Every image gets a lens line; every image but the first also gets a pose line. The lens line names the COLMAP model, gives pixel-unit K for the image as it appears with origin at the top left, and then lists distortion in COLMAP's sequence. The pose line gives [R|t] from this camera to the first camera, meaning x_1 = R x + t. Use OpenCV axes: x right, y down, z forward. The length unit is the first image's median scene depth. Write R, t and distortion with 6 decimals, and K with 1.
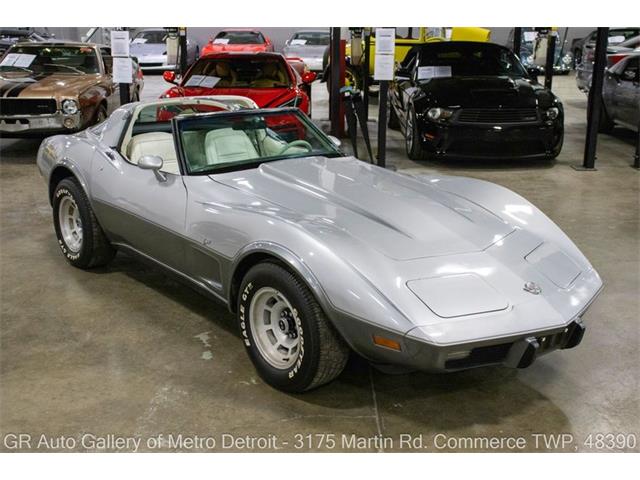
lens RADIAL K [[771.9, 0, 320.0], [0, 771.9, 240.0], [0, 0, 1]] dist [0.022469, 0.062683]
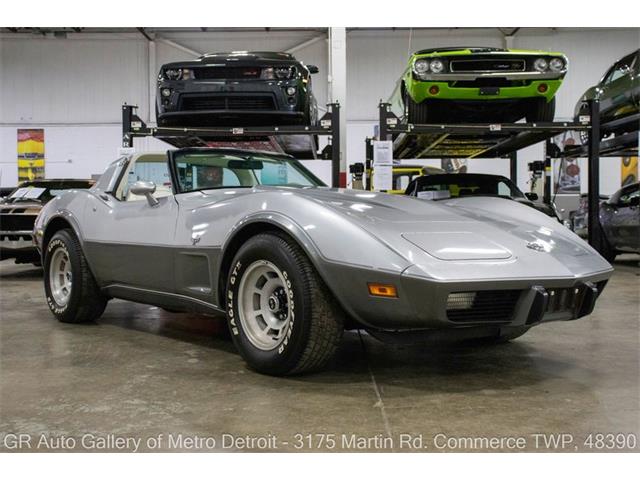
lens RADIAL K [[771.9, 0, 320.0], [0, 771.9, 240.0], [0, 0, 1]] dist [0.022469, 0.062683]
pose [[0.999838, -0.015586, -0.009058, 0.014193], [0.012694, 0.965504, -0.260078, 0.214372], [0.012799, 0.259920, 0.965545, 0.060451]]
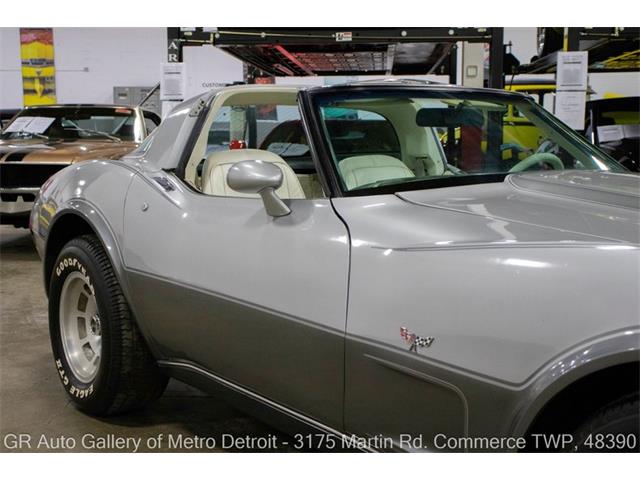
lens RADIAL K [[880.8, 0, 320.0], [0, 880.8, 240.0], [0, 0, 1]] dist [-0.016346, 0.466245]
pose [[0.997883, -0.002645, -0.064979, -0.140757], [-0.008316, 0.985779, -0.167844, 0.021537], [0.064499, 0.168029, 0.983670, 0.478063]]
